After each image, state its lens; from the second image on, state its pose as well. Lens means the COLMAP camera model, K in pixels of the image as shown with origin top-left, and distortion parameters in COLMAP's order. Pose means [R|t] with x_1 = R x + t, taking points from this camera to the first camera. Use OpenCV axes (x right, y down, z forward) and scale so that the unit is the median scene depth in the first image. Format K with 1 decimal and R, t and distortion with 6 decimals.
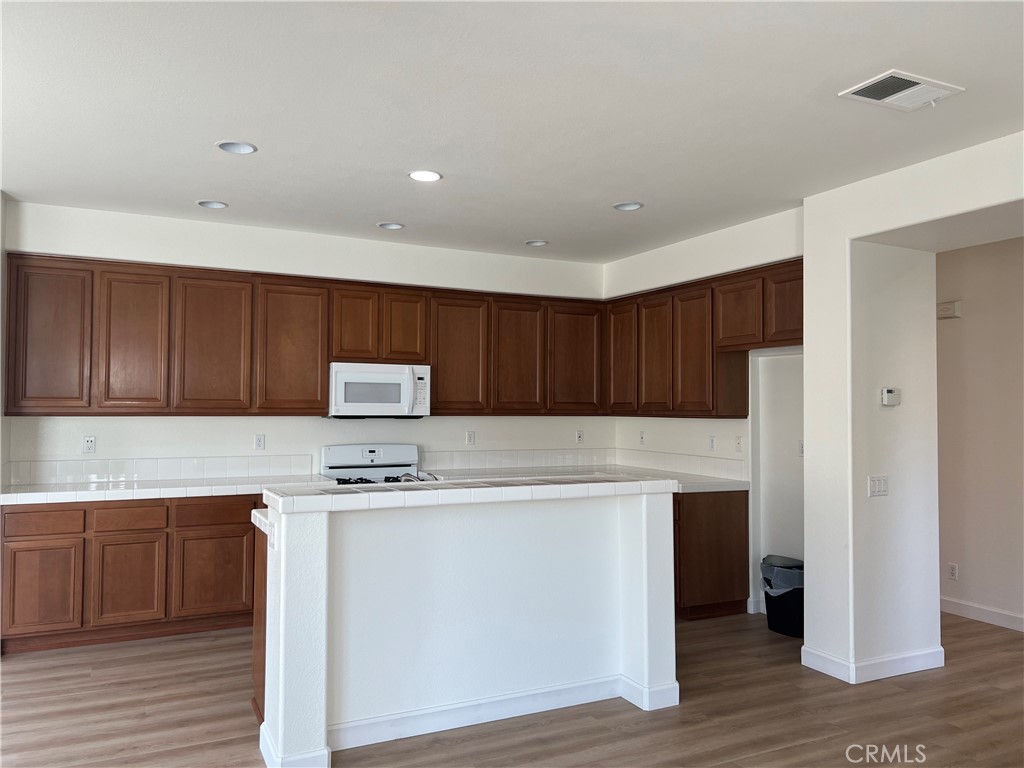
lens RADIAL K [[774.7, 0, 520.8], [0, 774.7, 385.0], [0, 0, 1]] dist [0.028394, -0.007033]
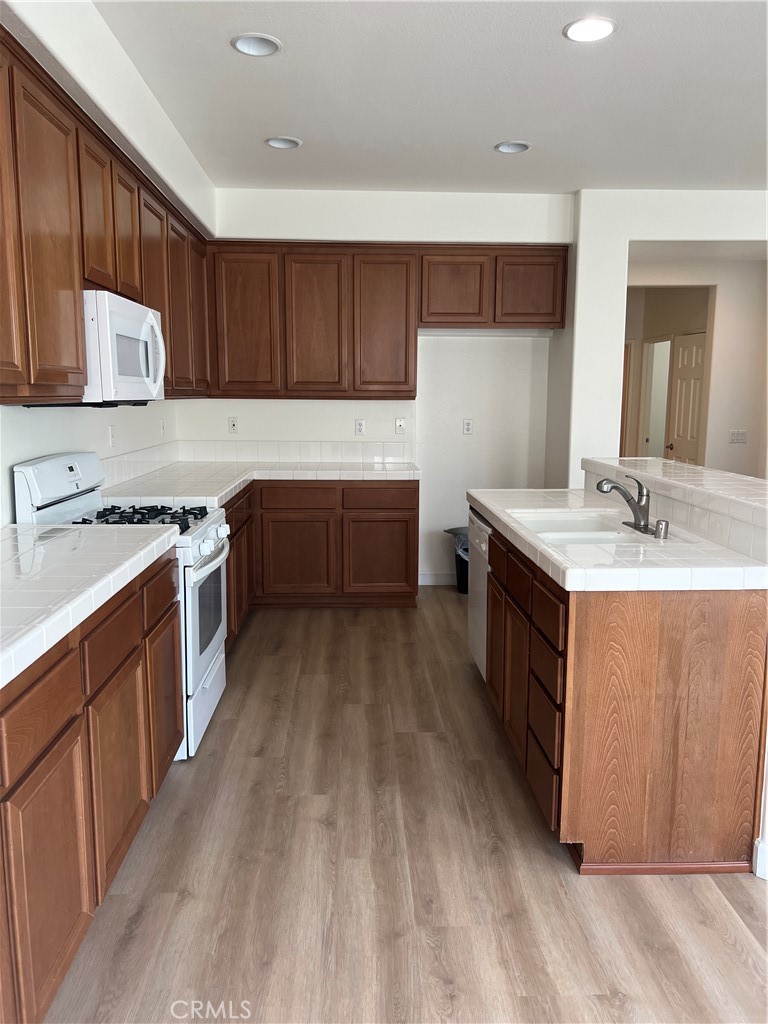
lens RADIAL K [[774.7, 0, 381.4], [0, 774.7, 513.3], [0, 0, 1]] dist [0.028394, -0.007033]
pose [[0.415646, -0.141761, 0.898411, -0.599746], [-0.032092, 0.984878, 0.170252, 0.018500], [-0.908960, -0.099596, 0.404812, 0.600597]]
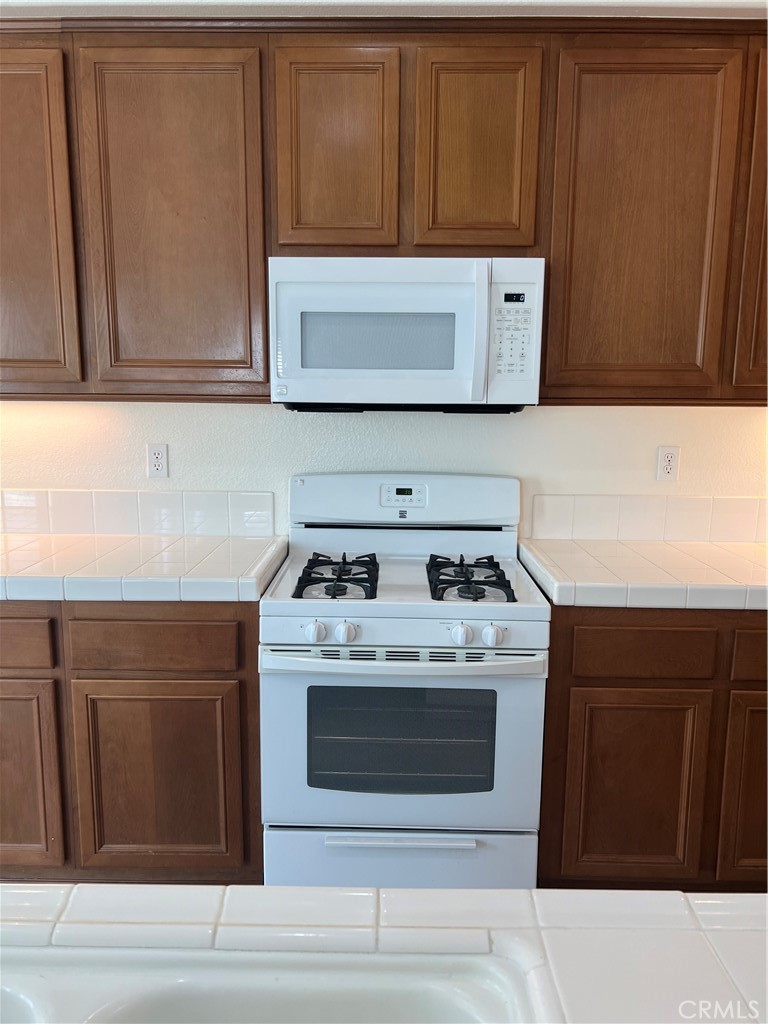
lens RADIAL K [[774.7, 0, 381.4], [0, 774.7, 513.3], [0, 0, 1]] dist [0.028394, -0.007033]
pose [[0.885481, 0.075796, -0.458452, -0.013752], [0.010217, 0.983193, 0.182285, 0.022899], [0.464563, -0.166094, 0.869824, 0.651659]]
